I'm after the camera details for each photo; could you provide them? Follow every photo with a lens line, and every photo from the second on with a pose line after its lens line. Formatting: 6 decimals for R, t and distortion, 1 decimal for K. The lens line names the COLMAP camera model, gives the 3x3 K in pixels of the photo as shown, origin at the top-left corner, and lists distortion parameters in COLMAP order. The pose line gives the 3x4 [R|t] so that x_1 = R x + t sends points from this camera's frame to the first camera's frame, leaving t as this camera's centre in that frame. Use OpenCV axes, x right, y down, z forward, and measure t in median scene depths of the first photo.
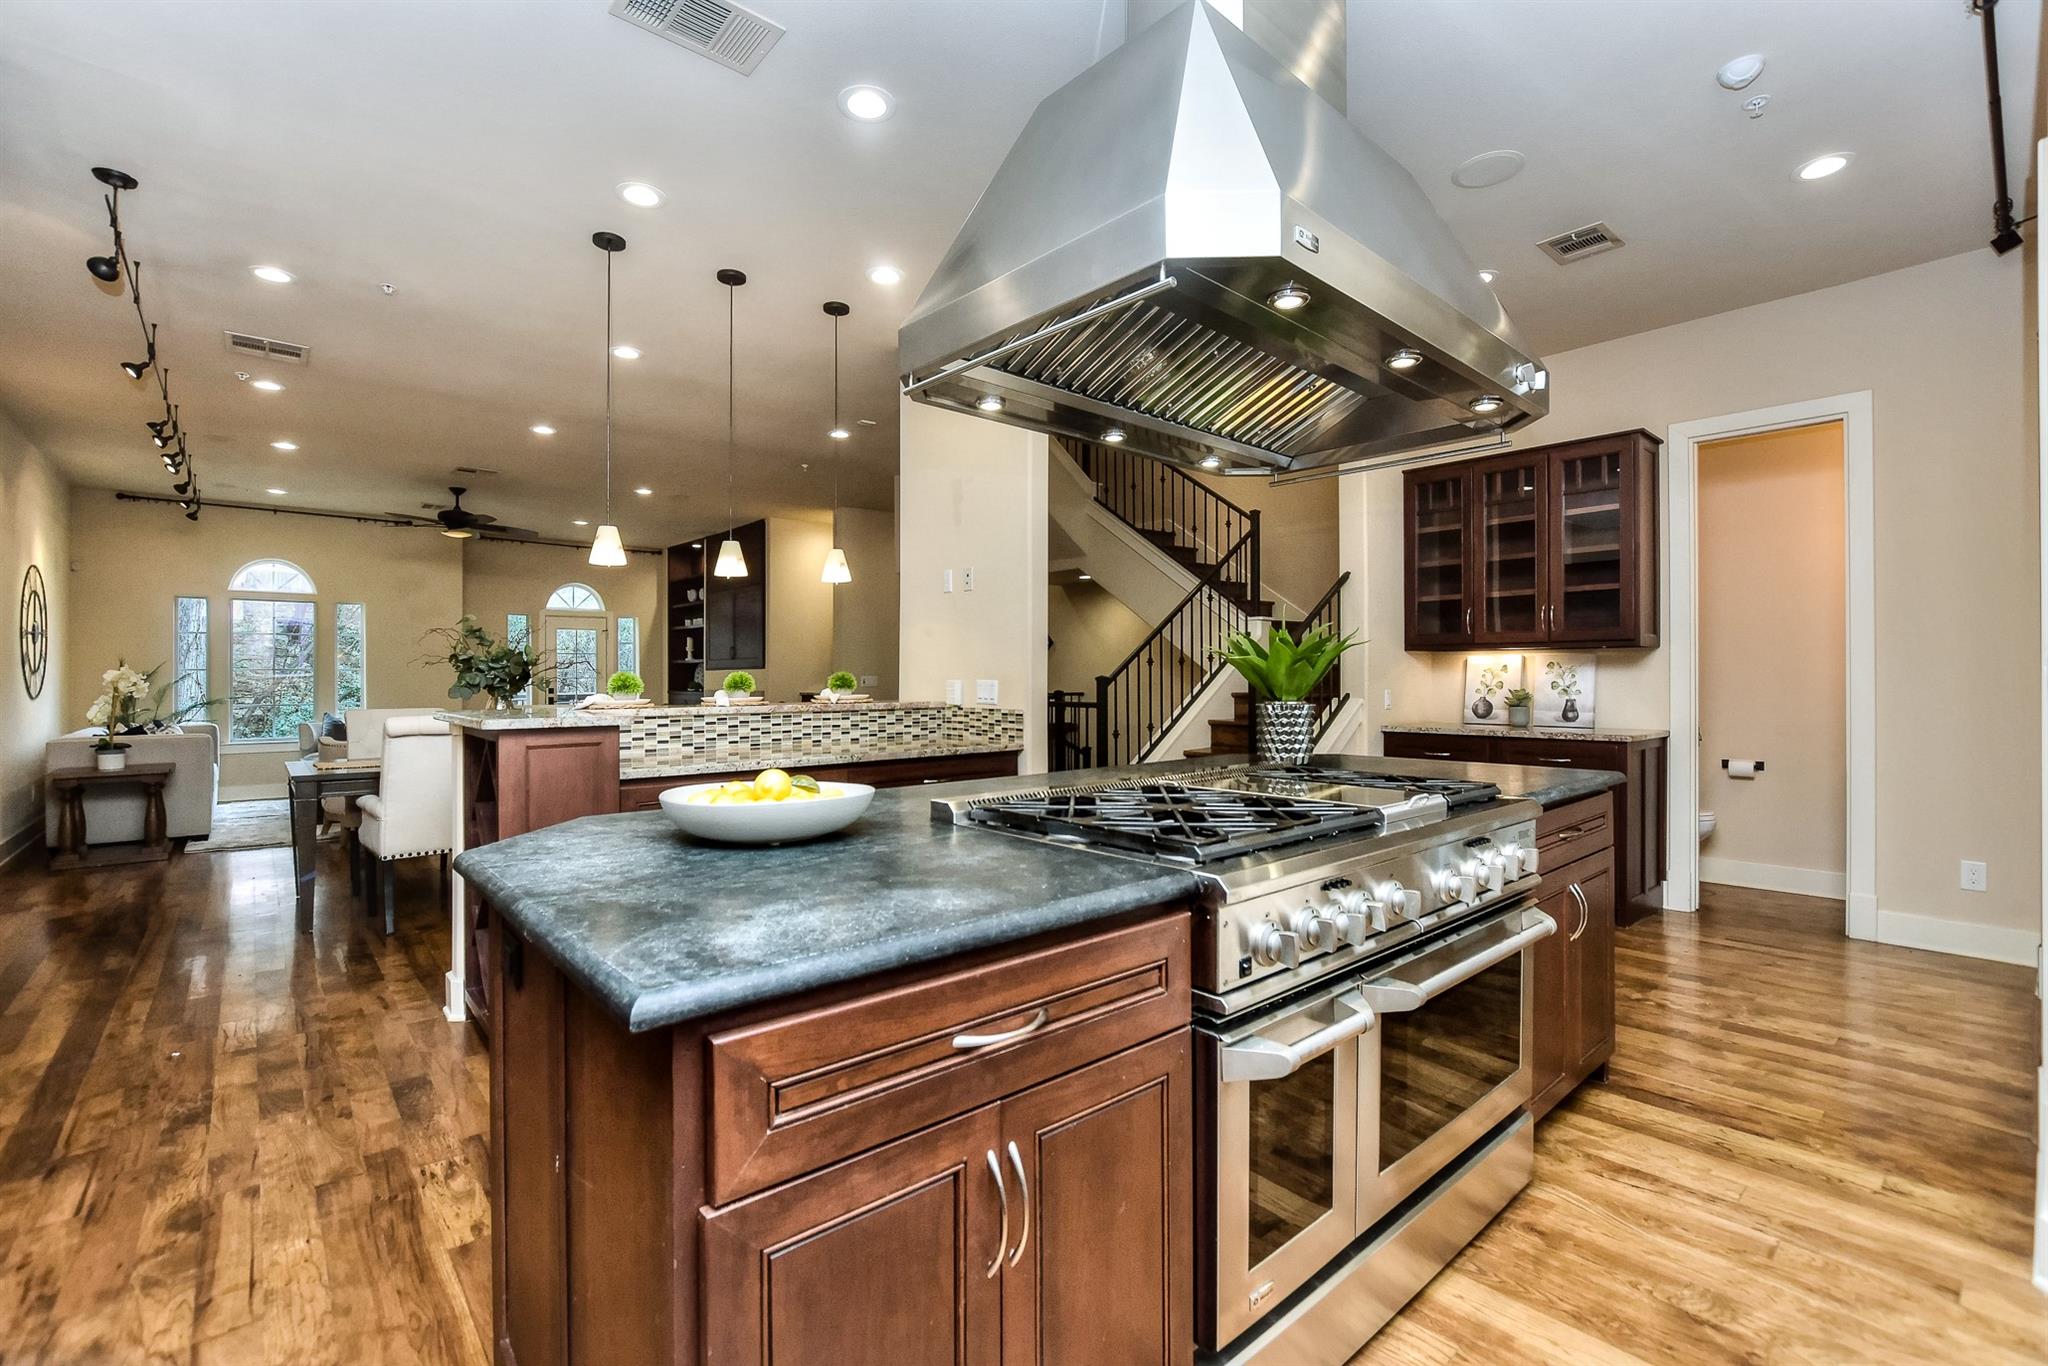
lens RADIAL K [[897.3, 0, 1019.2], [0, 897.3, 673.9], [0, 0, 1]] dist [-0.017648, 0.000905]
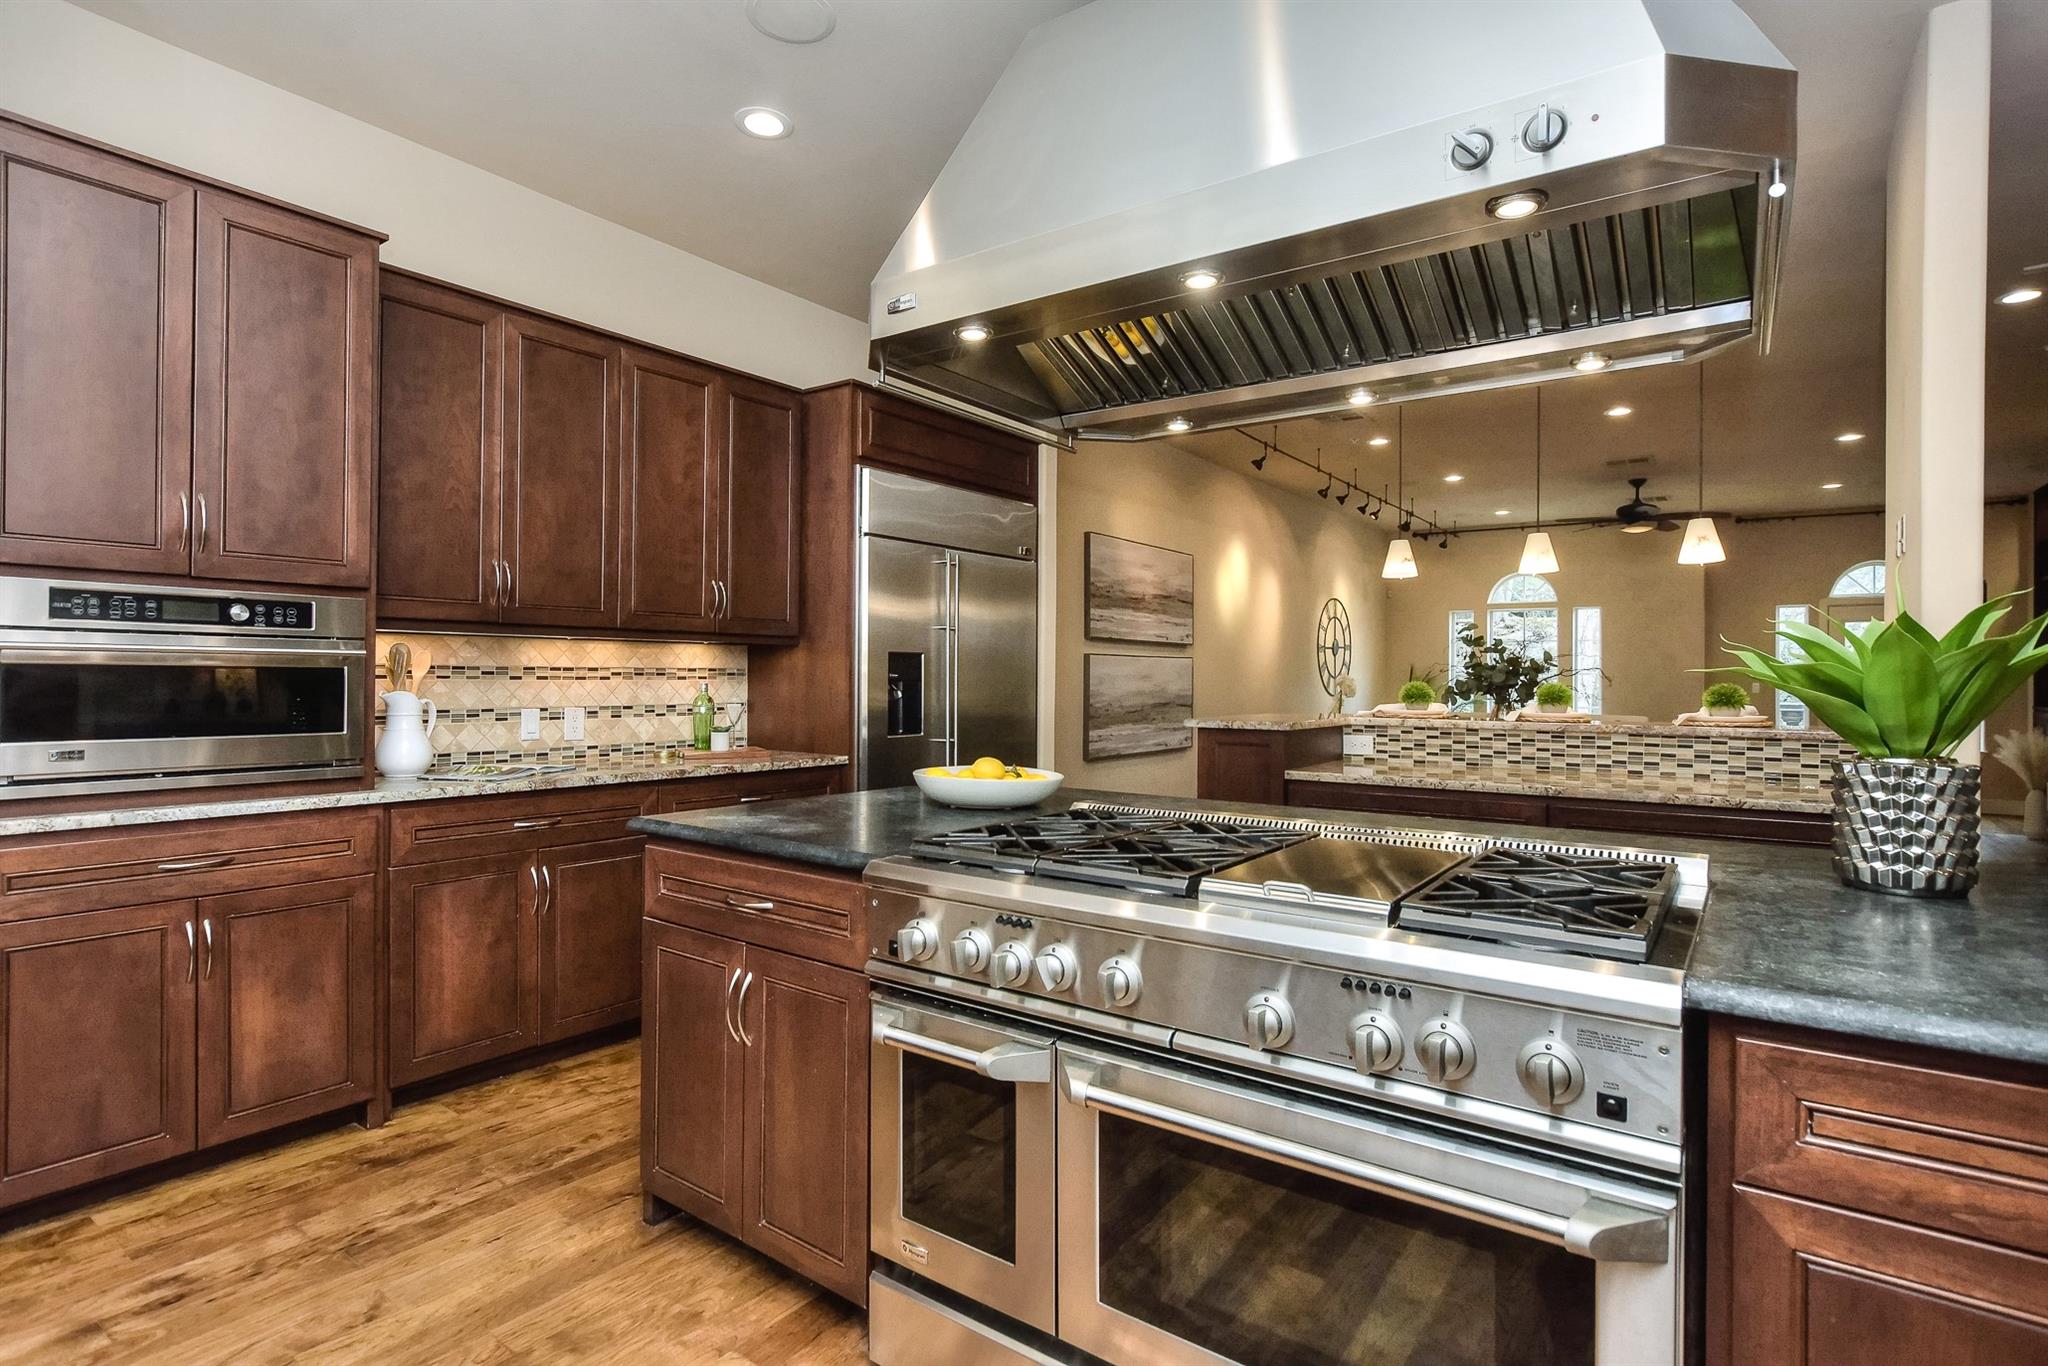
lens RADIAL K [[1010.8, 0, 1026.2], [0, 1010.8, 674.0], [0, 0, 1]] dist [-0.004299, -0.000679]
pose [[0.227257, 0.001505, -0.973834, 0.470699], [-0.002411, 0.999997, 0.000983, -0.009423], [0.973832, 0.002125, 0.227260, 0.257752]]
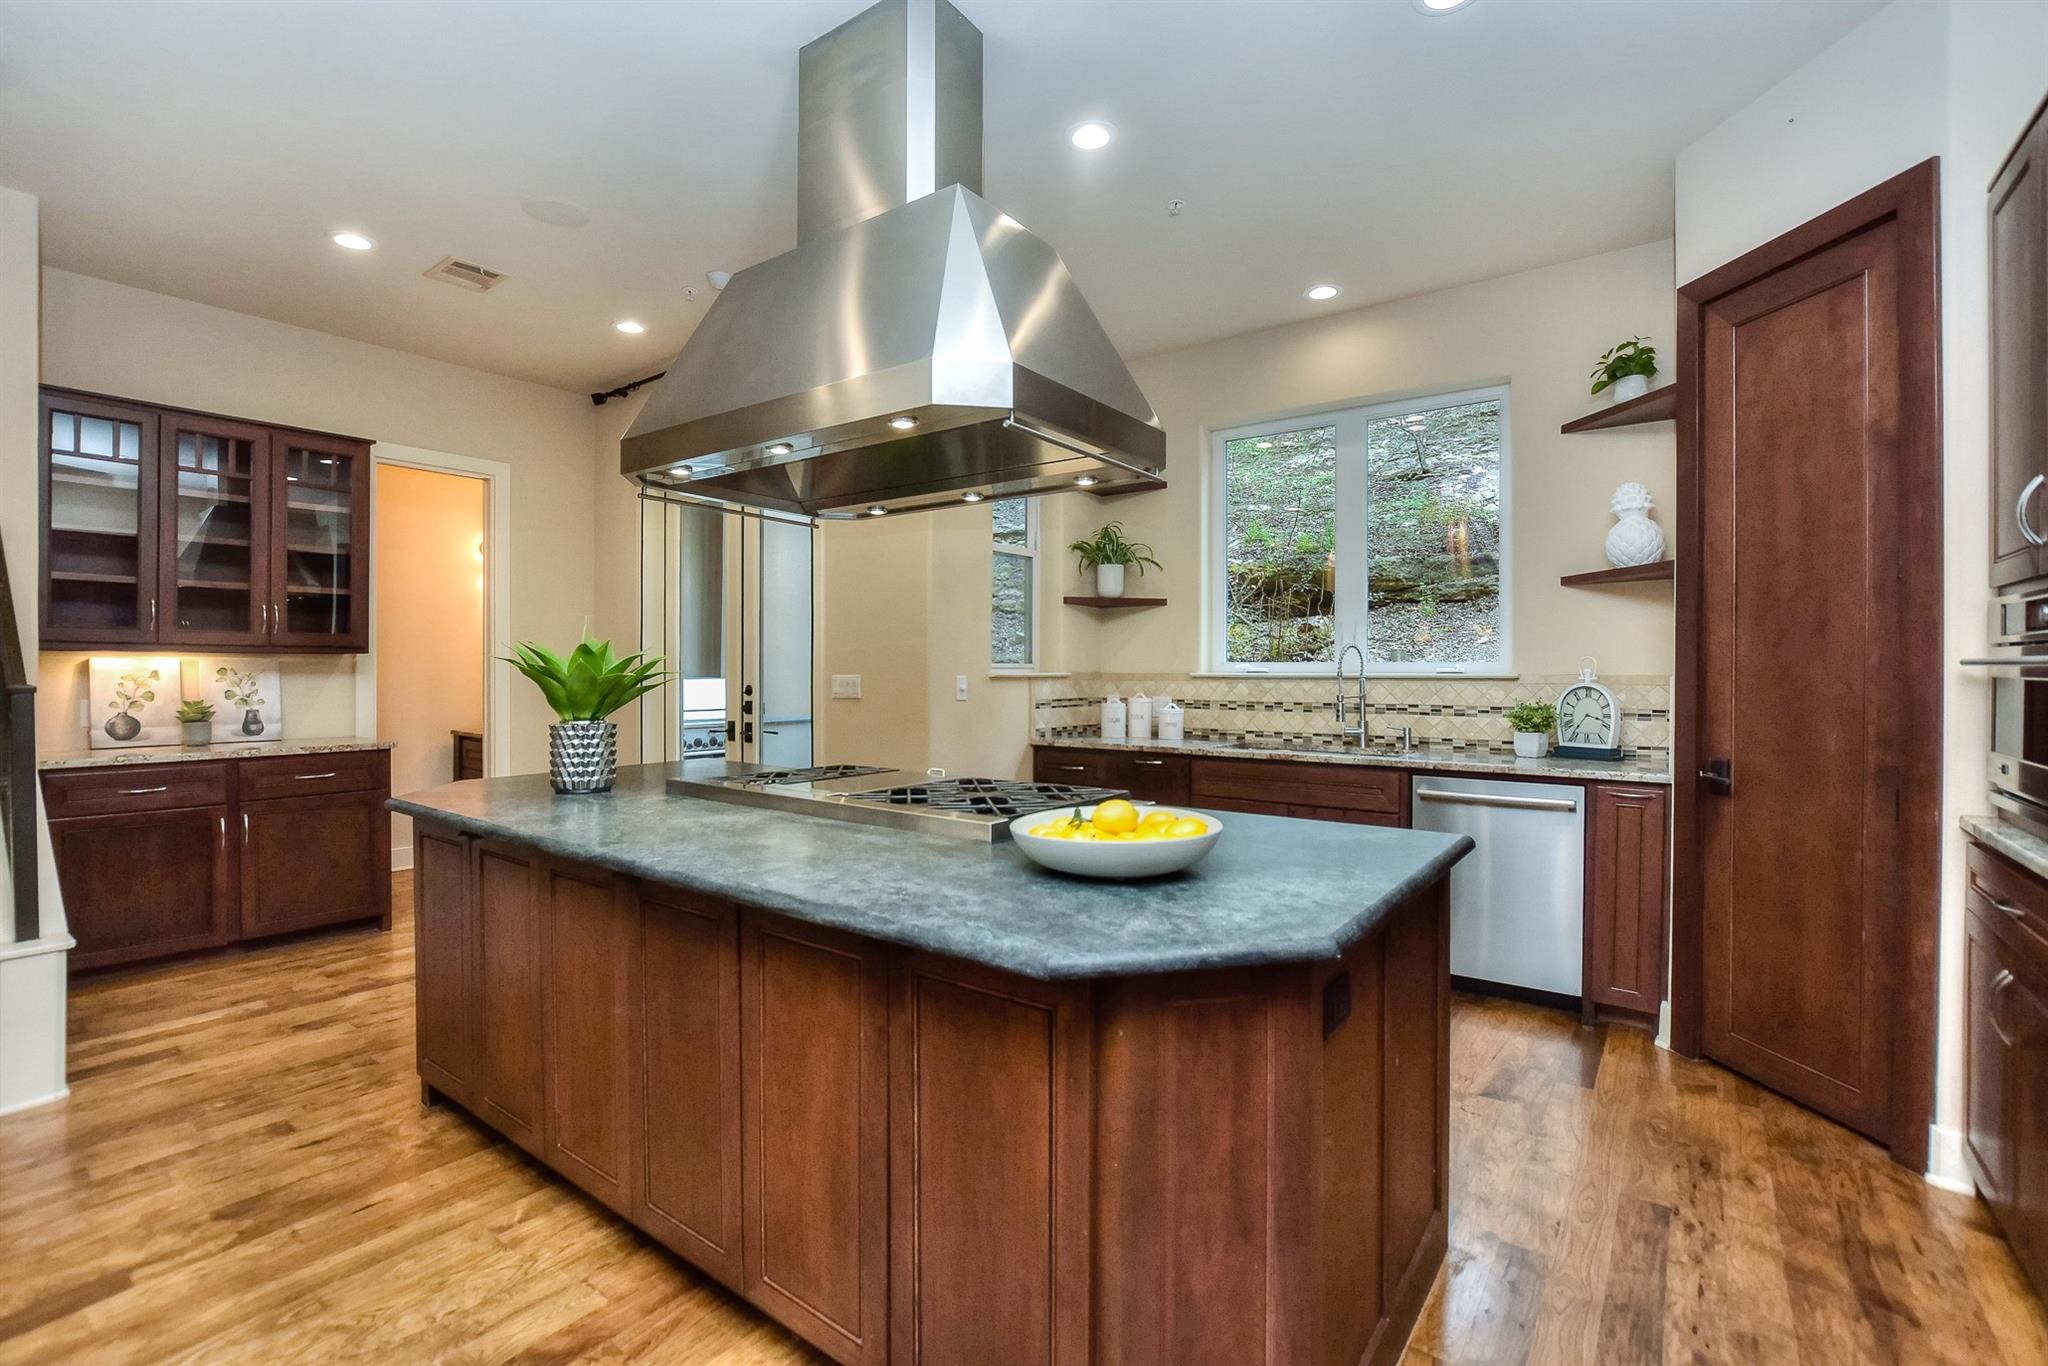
lens RADIAL K [[905.0, 0, 1019.4], [0, 905.0, 675.3], [0, 0, 1]] dist [-0.024105, 0.004613]
pose [[-0.211868, -0.003349, 0.977292, -0.455735], [-0.004218, 0.999988, 0.002512, -0.012915], [-0.977289, -0.003590, -0.211880, 0.485113]]
